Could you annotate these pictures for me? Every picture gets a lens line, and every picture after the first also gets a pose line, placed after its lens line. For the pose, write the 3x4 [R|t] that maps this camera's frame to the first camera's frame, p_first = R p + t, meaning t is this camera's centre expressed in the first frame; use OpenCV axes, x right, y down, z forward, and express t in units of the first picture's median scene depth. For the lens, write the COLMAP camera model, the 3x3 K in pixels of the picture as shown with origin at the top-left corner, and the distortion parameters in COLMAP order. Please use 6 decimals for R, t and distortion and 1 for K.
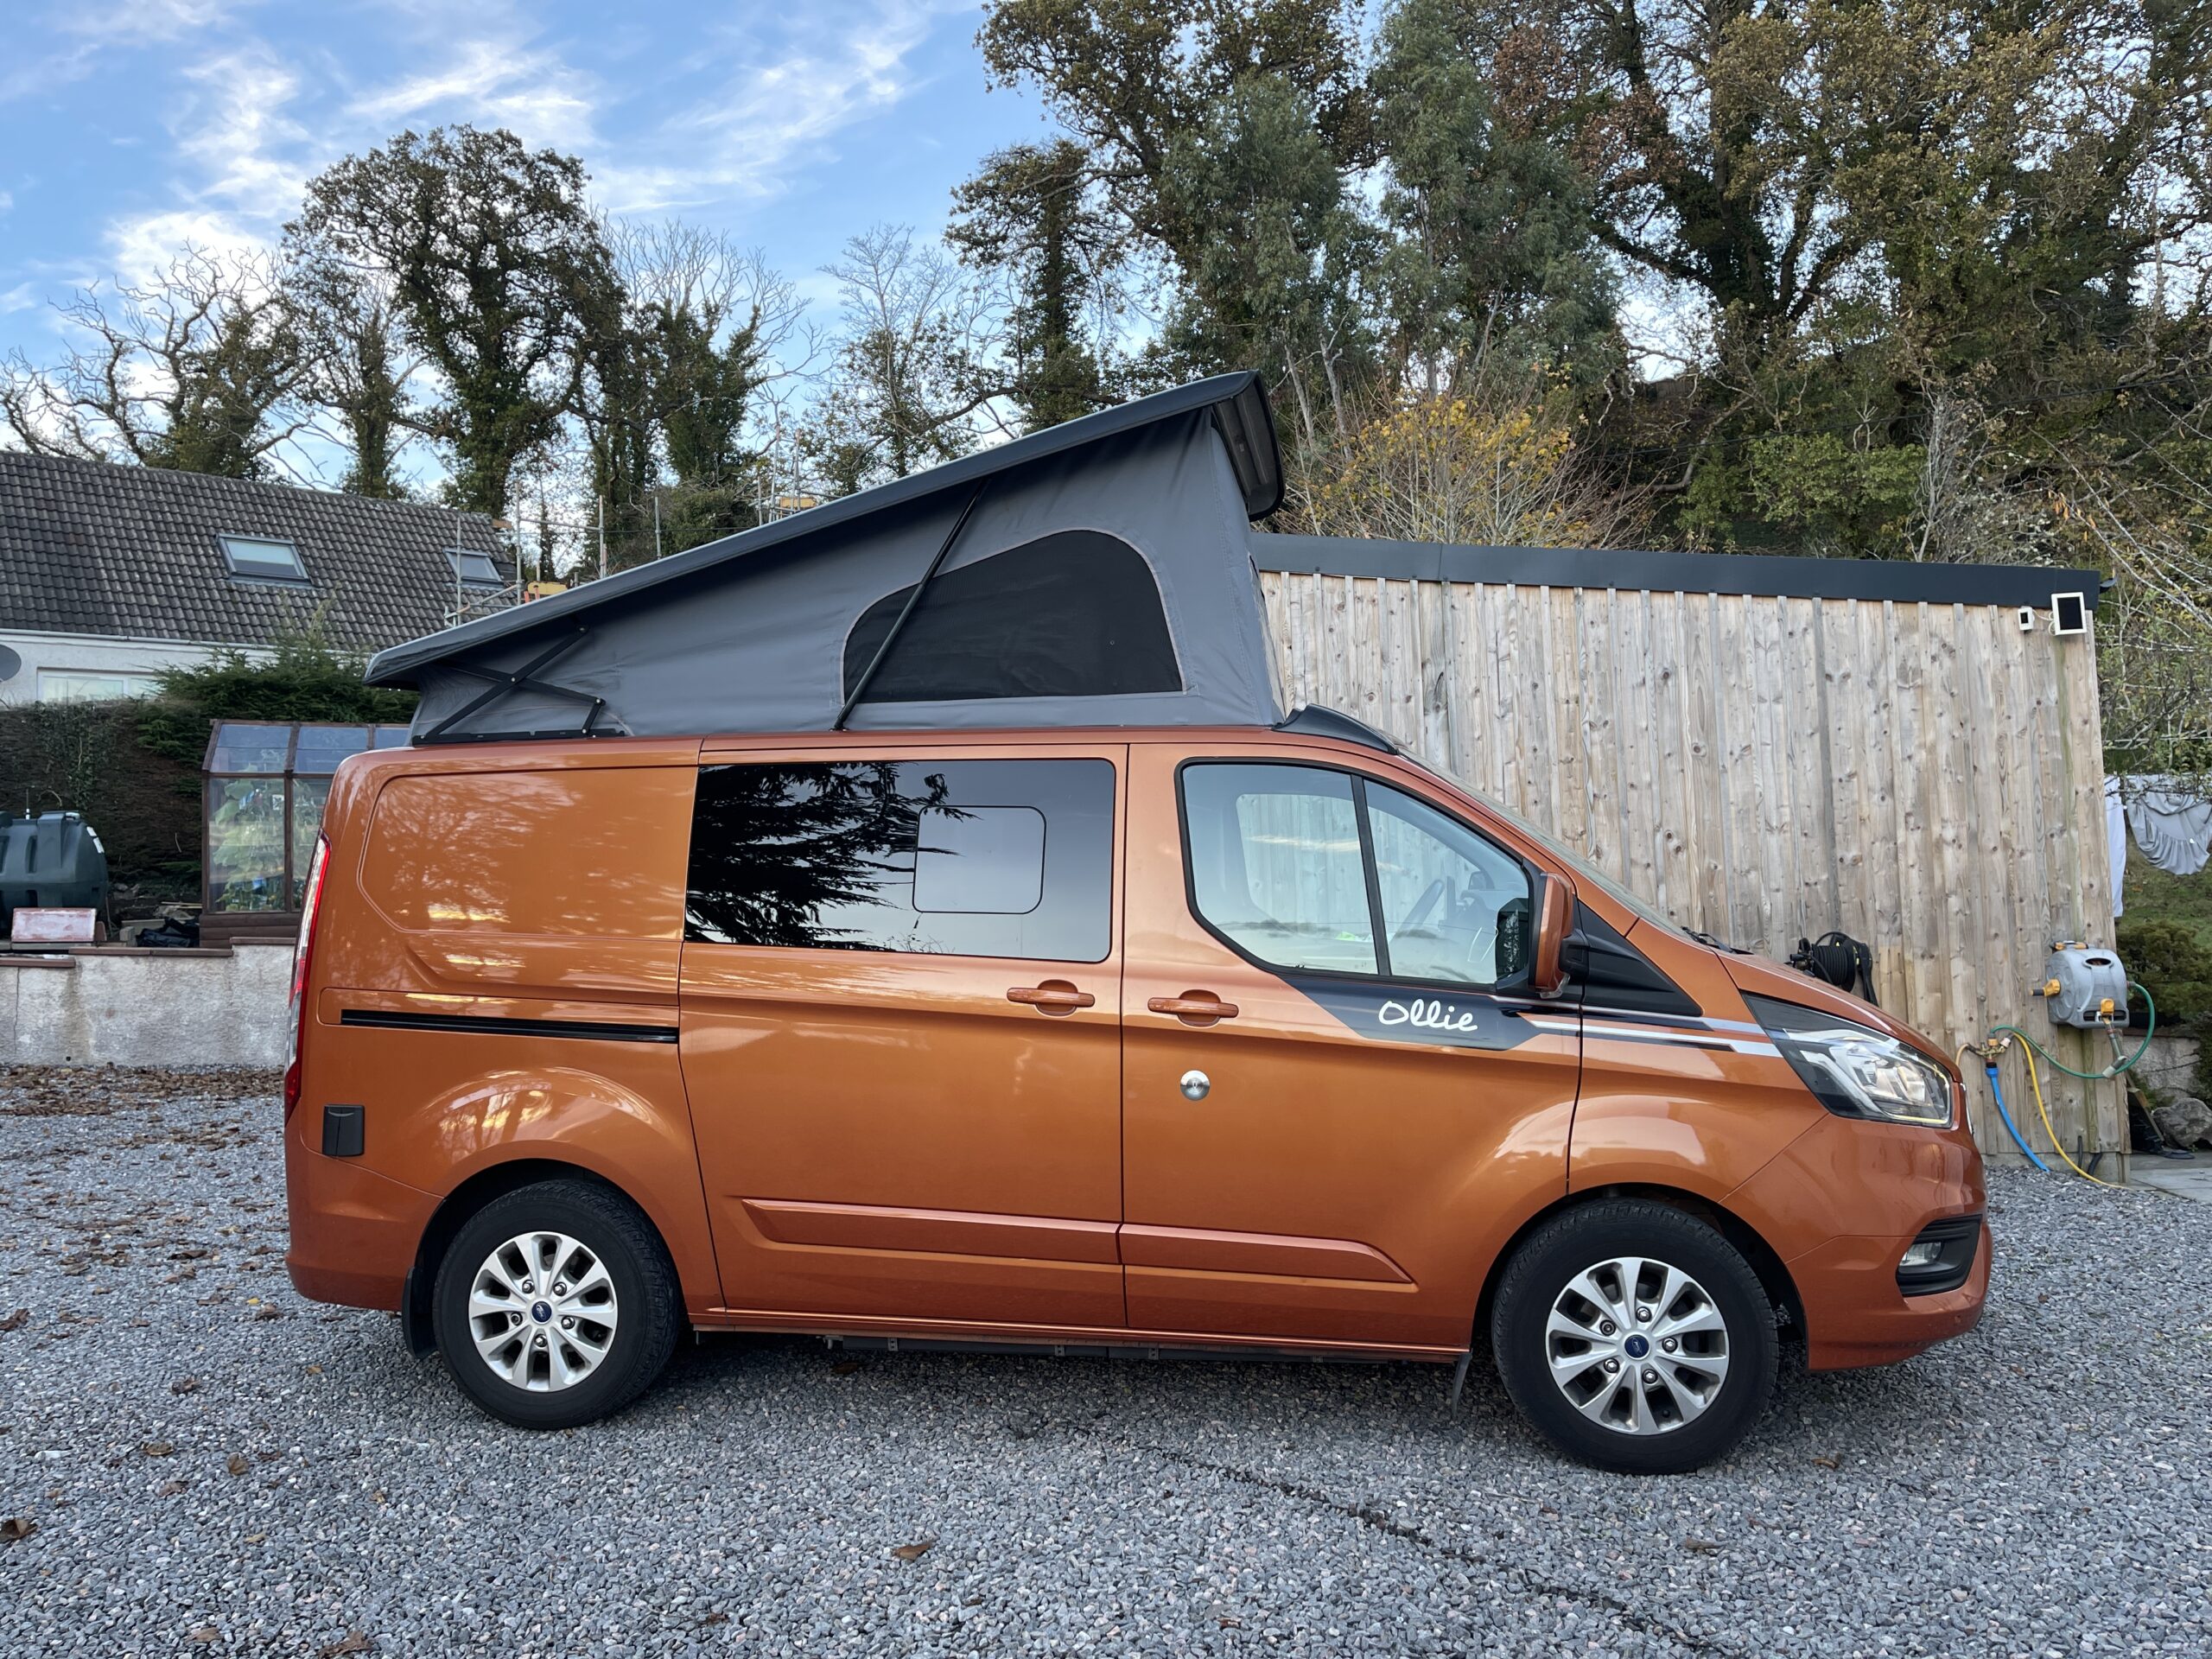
lens RADIAL K [[1657.2, 0, 1098.5], [0, 1657.2, 837.7], [0, 0, 1]] dist [0.076003, -0.097060]
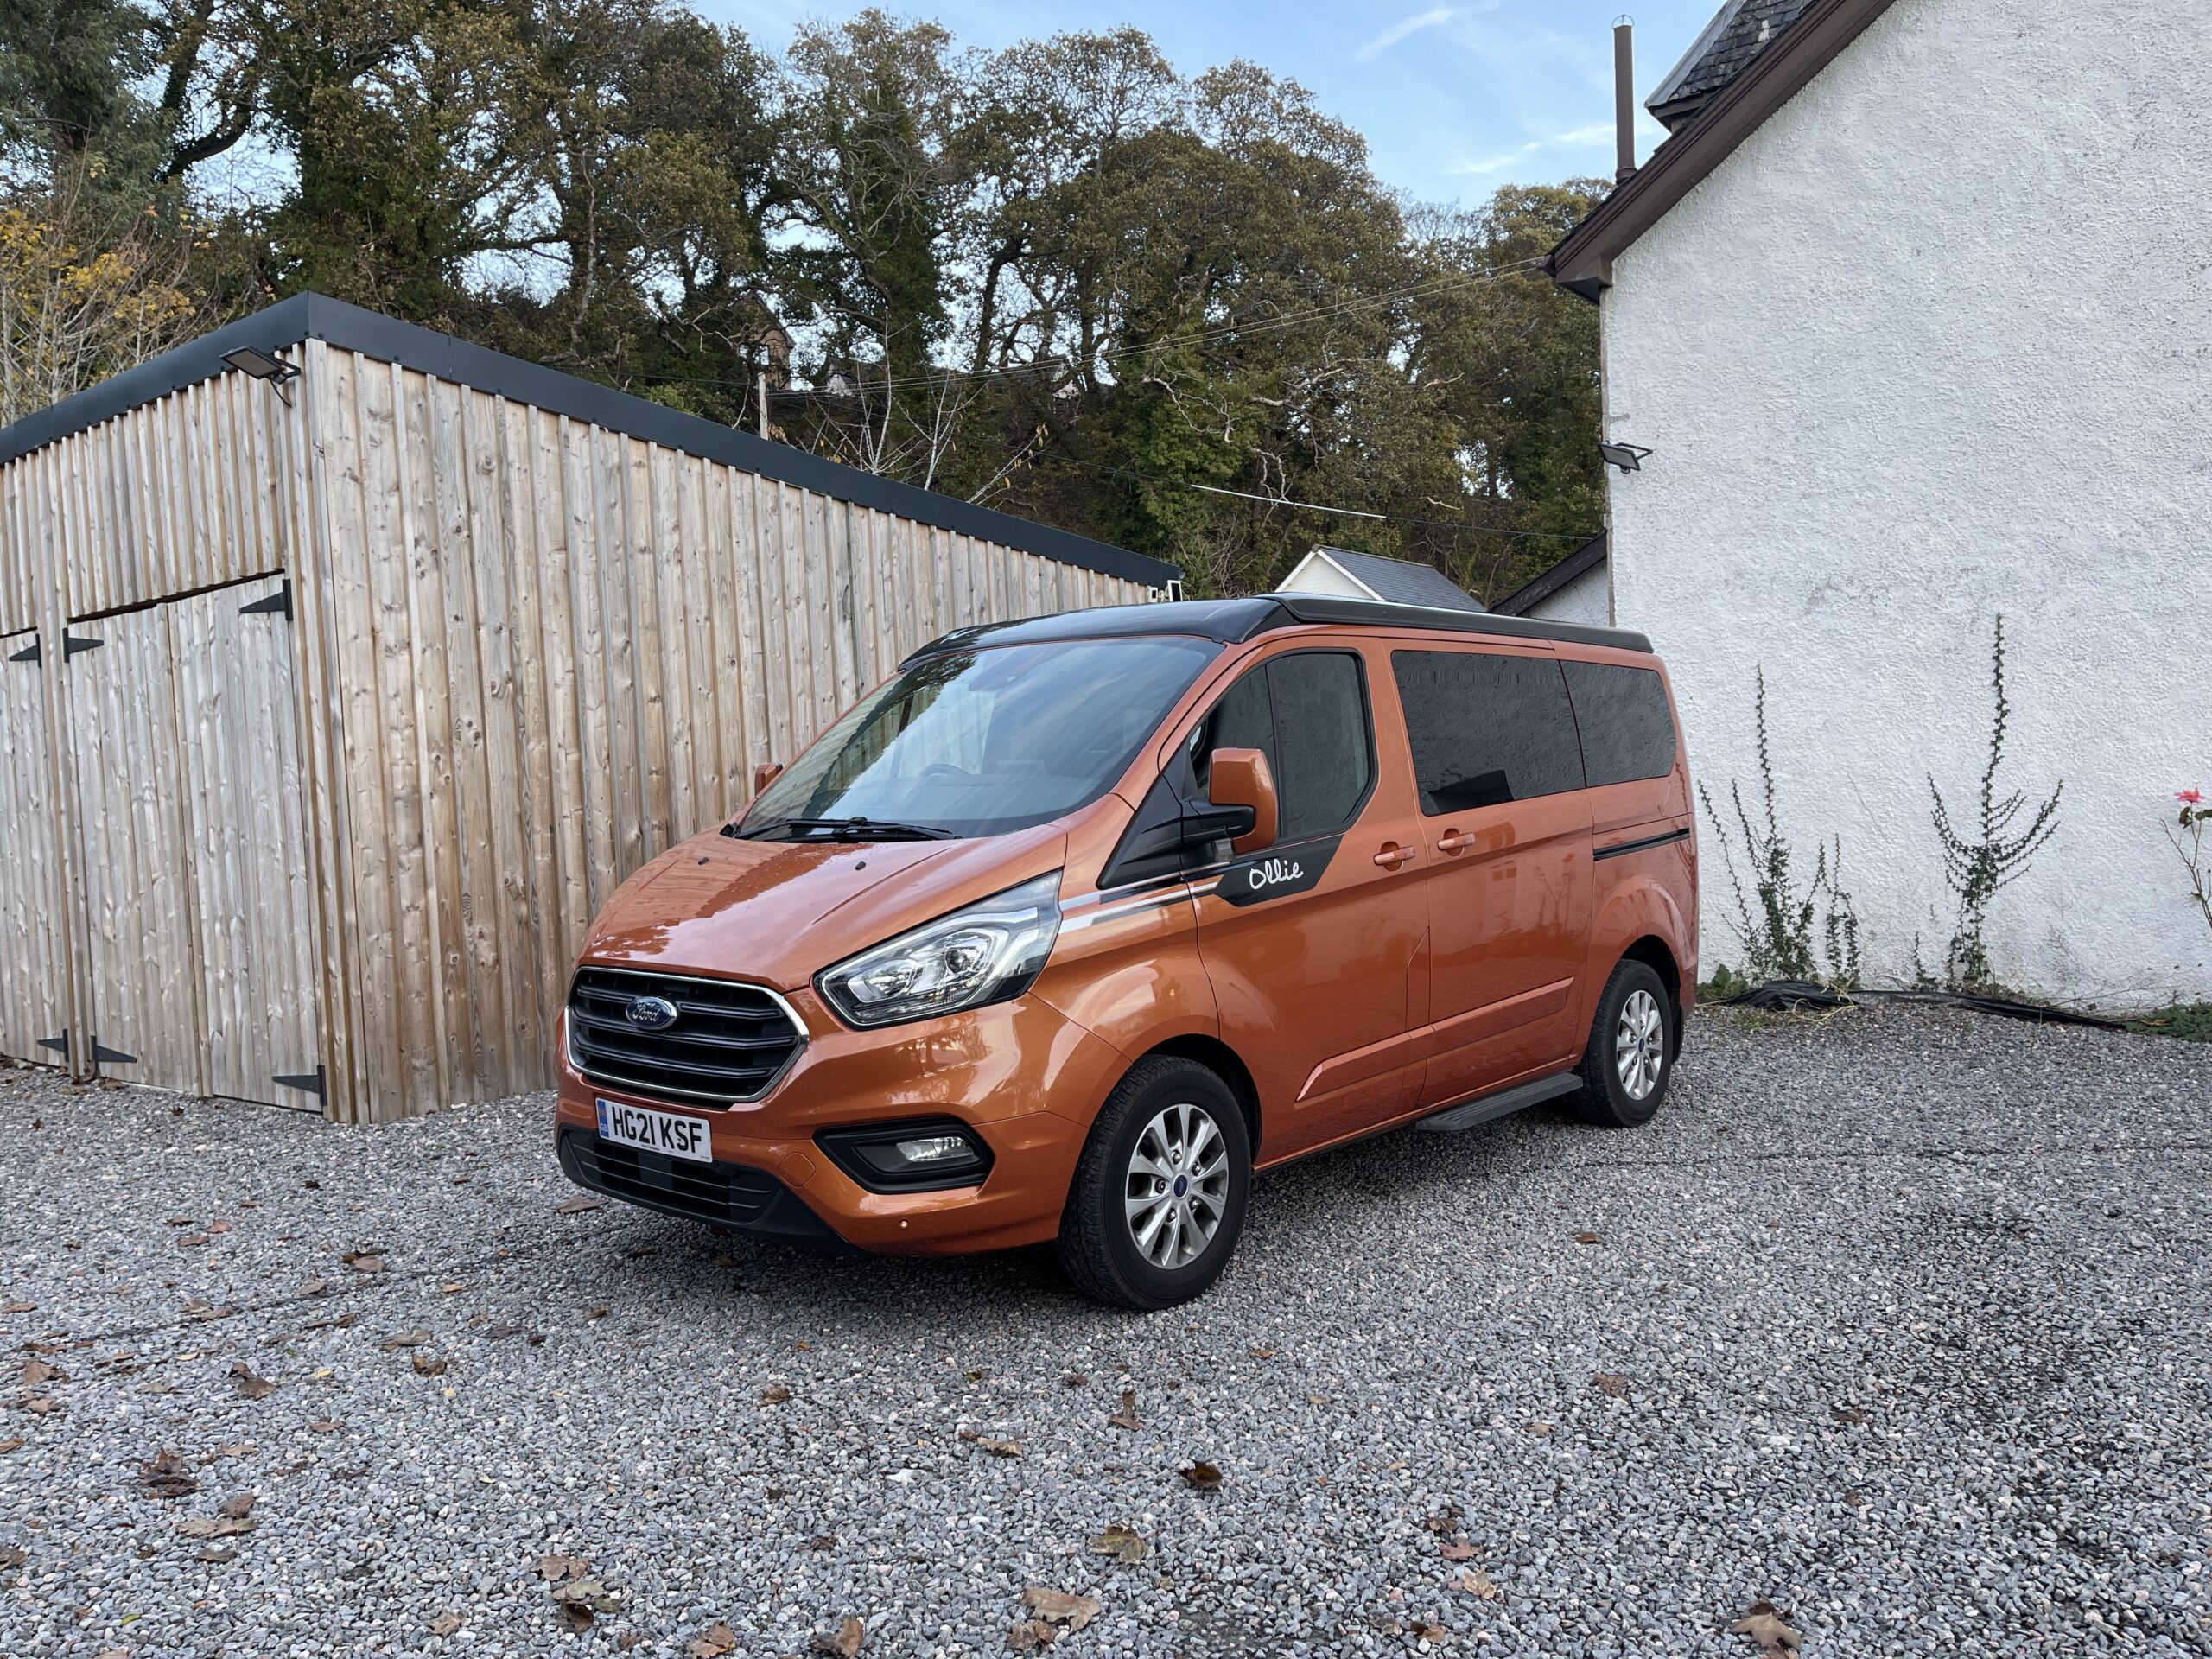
lens RADIAL K [[1657.2, 0, 1112.9], [0, 1657.2, 817.5], [0, 0, 1]] dist [0.076003, -0.097060]
pose [[0.520662, -0.012643, 0.853669, -0.172795], [-0.013357, 0.999647, 0.022952, 0.007012], [-0.853659, -0.023352, 0.520309, 0.075015]]
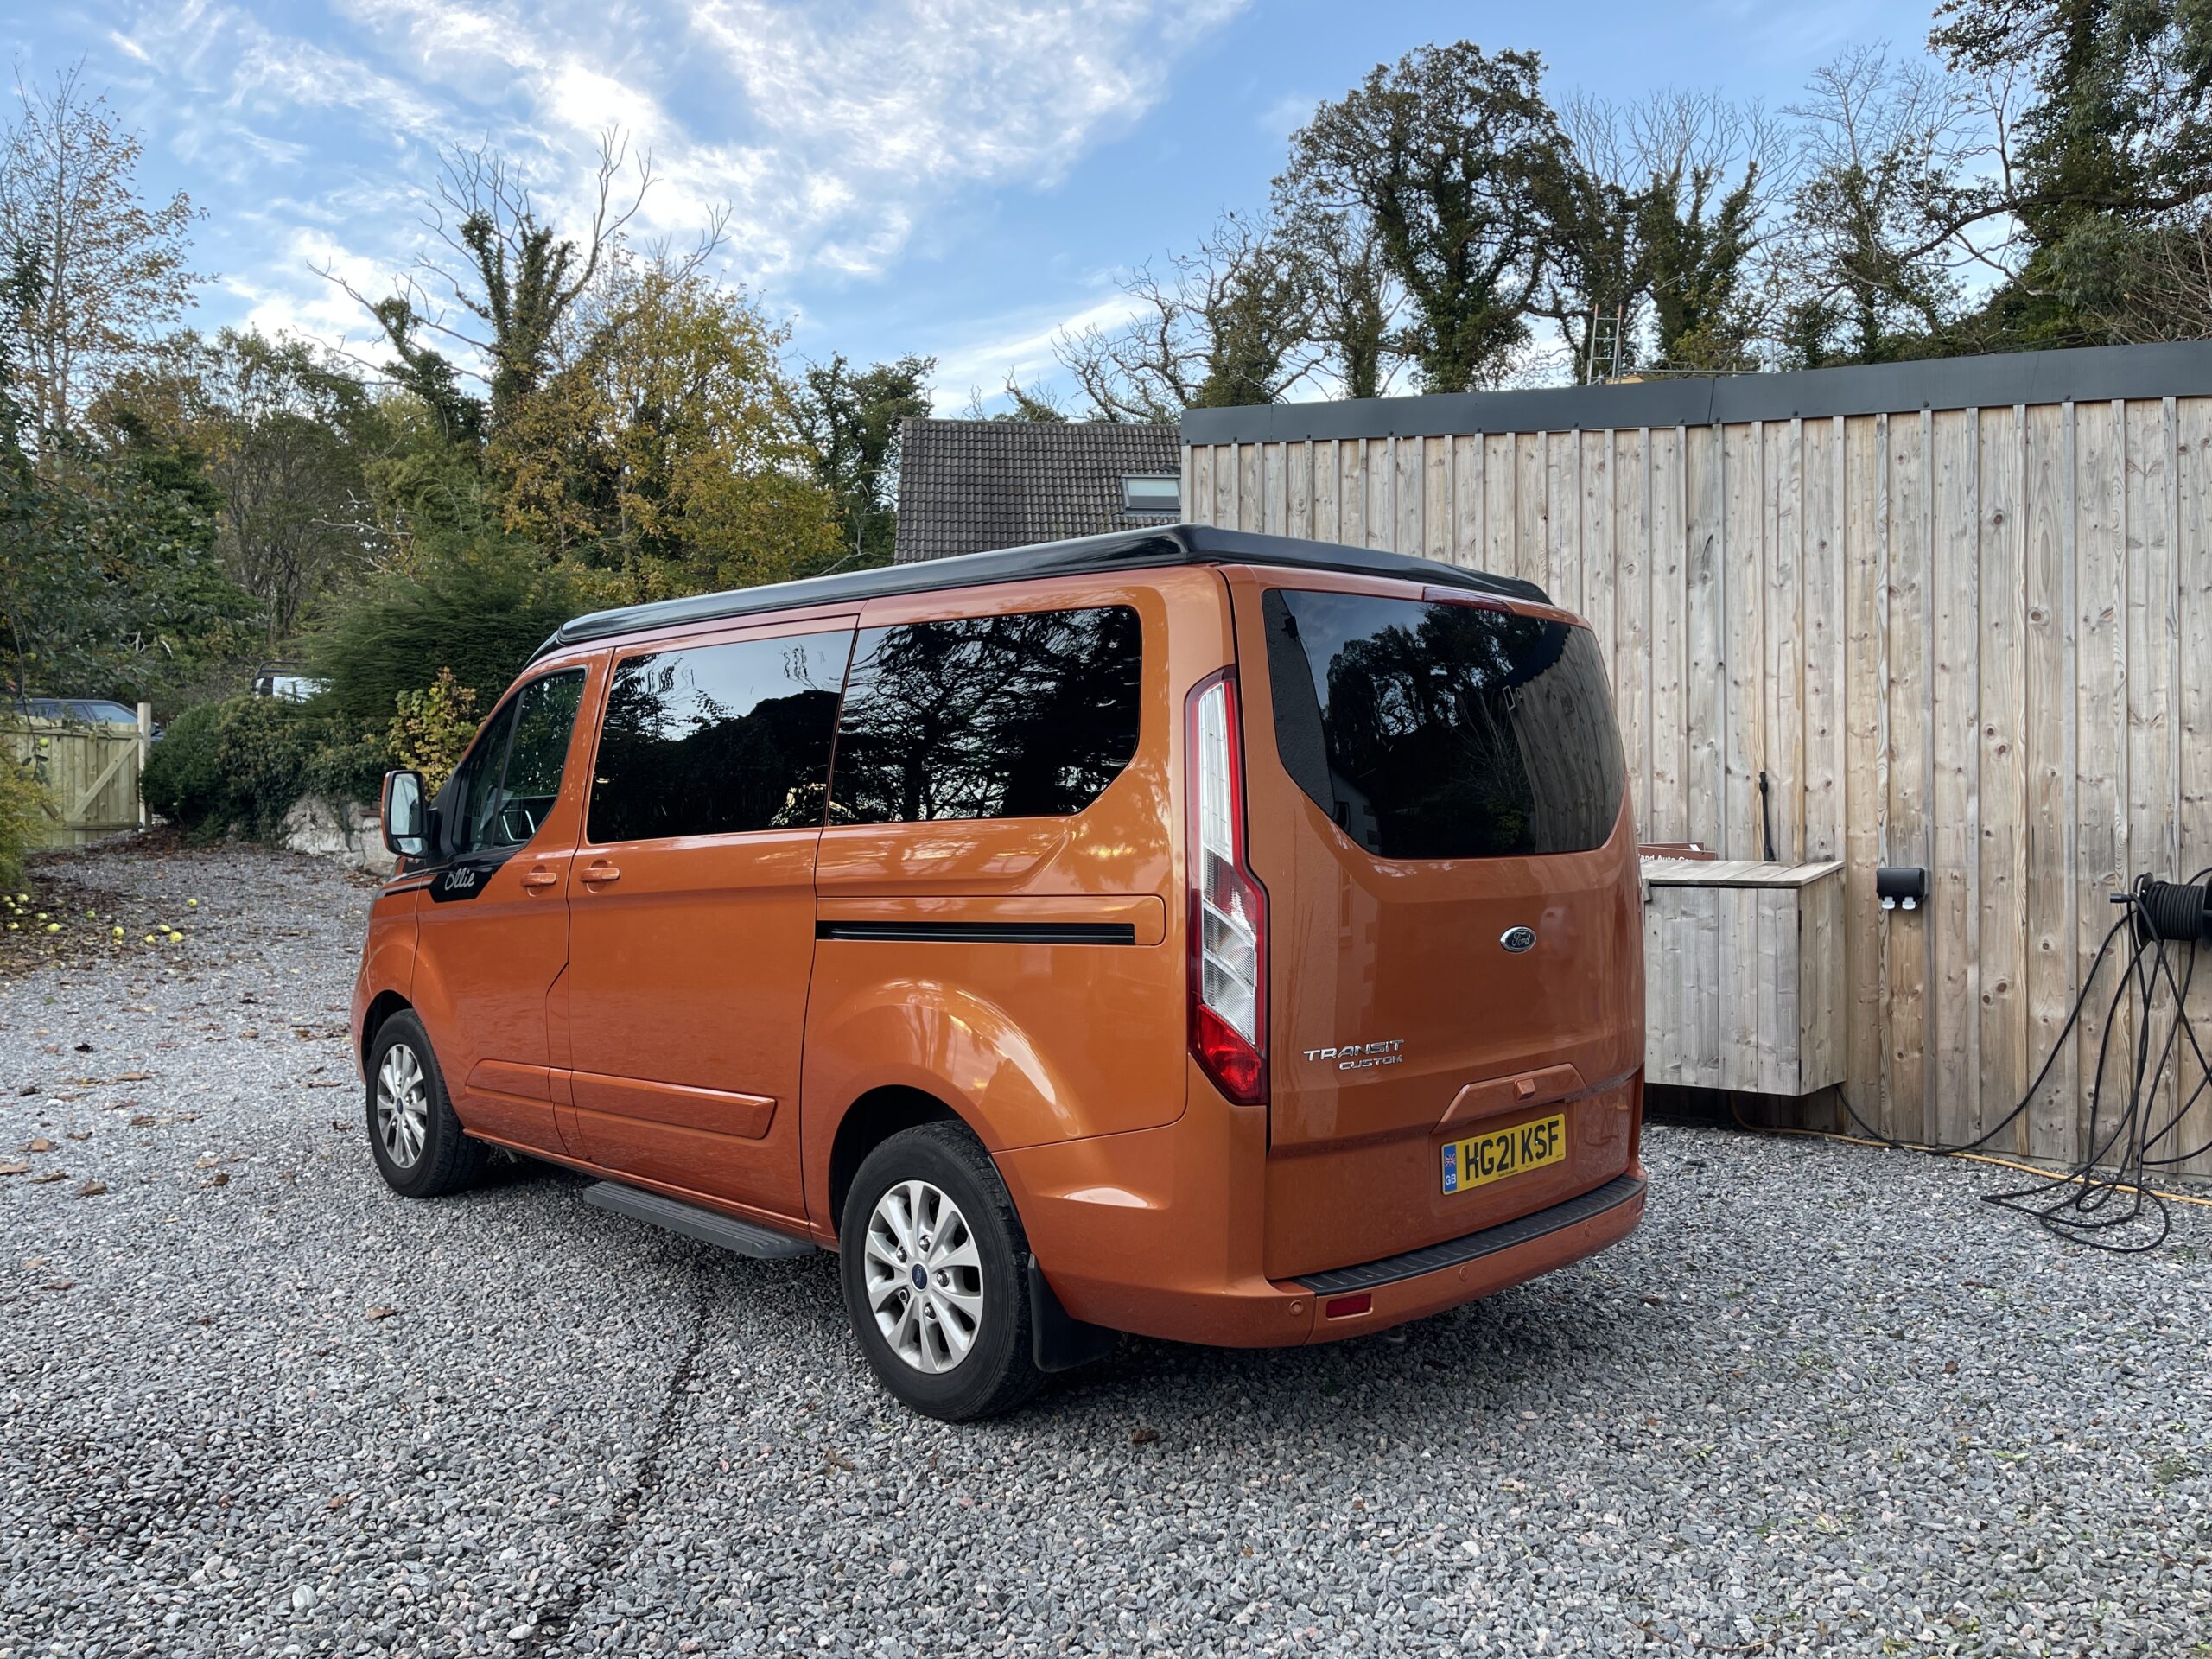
lens RADIAL K [[1657.2, 0, 1107.1], [0, 1657.2, 832.2], [0, 0, 1]] dist [0.076003, -0.097060]
pose [[0.818123, 0.034760, -0.573992, 0.120034], [-0.002278, 0.998359, 0.057212, 0.000349], [0.575039, -0.045500, 0.816860, 0.037454]]
